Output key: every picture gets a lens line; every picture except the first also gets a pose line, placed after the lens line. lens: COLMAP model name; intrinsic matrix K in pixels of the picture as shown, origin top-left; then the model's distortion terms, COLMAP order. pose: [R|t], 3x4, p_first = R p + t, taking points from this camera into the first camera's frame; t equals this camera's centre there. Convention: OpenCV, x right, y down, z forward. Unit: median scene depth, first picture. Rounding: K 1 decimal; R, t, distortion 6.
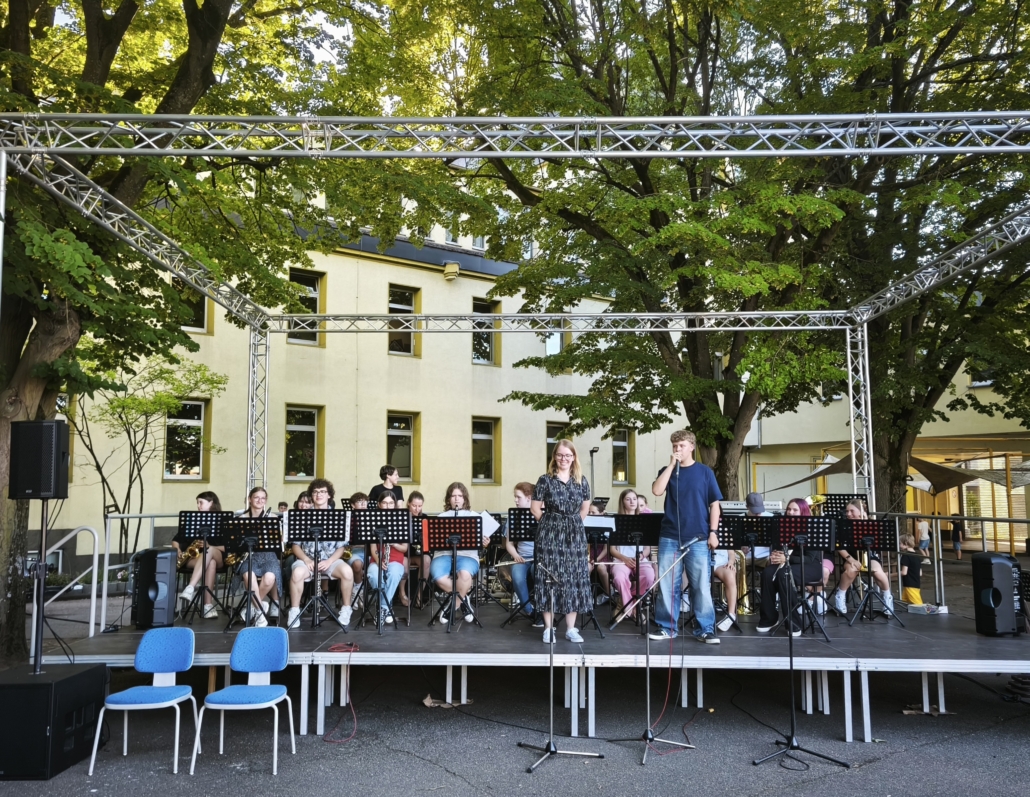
lens RADIAL K [[932.3, 0, 513.0], [0, 932.3, 400.2], [0, 0, 1]] dist [0.046584, 0.031659]
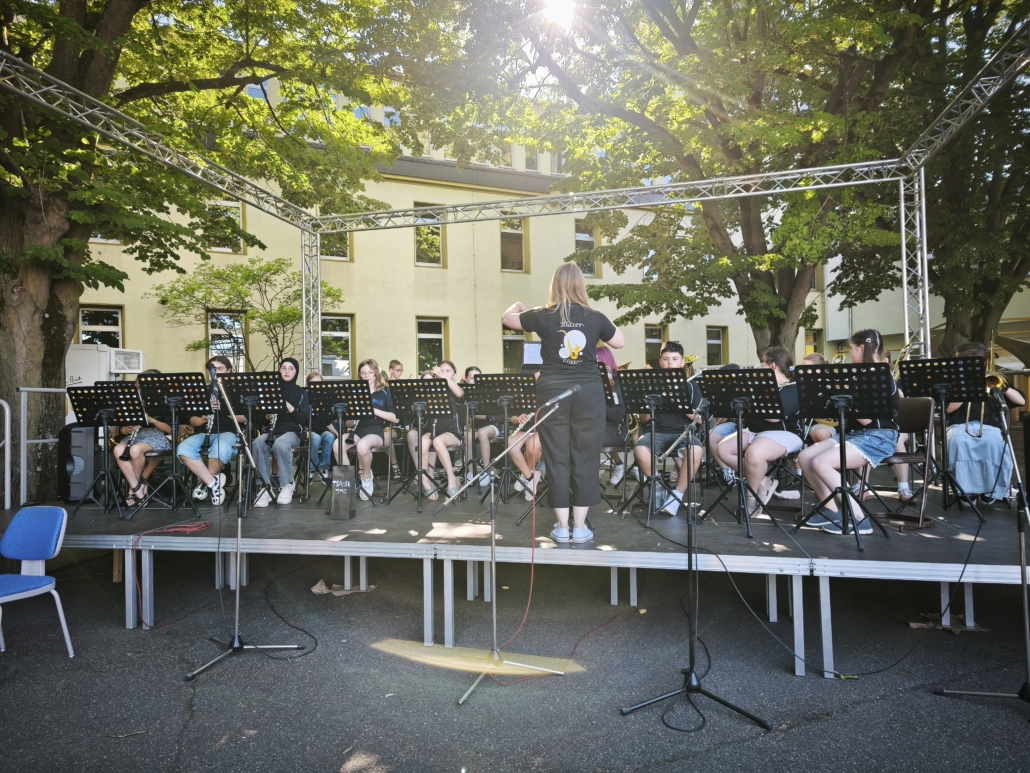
lens RADIAL K [[694.9, 0, 514.2], [0, 694.9, 386.5], [0, 0, 1]] dist [0.053759, -0.011630]
pose [[0.974747, -0.025287, -0.221876, 0.164234], [0.043582, 0.996004, 0.077951, 0.060801], [0.219018, -0.085652, 0.971954, 0.283008]]
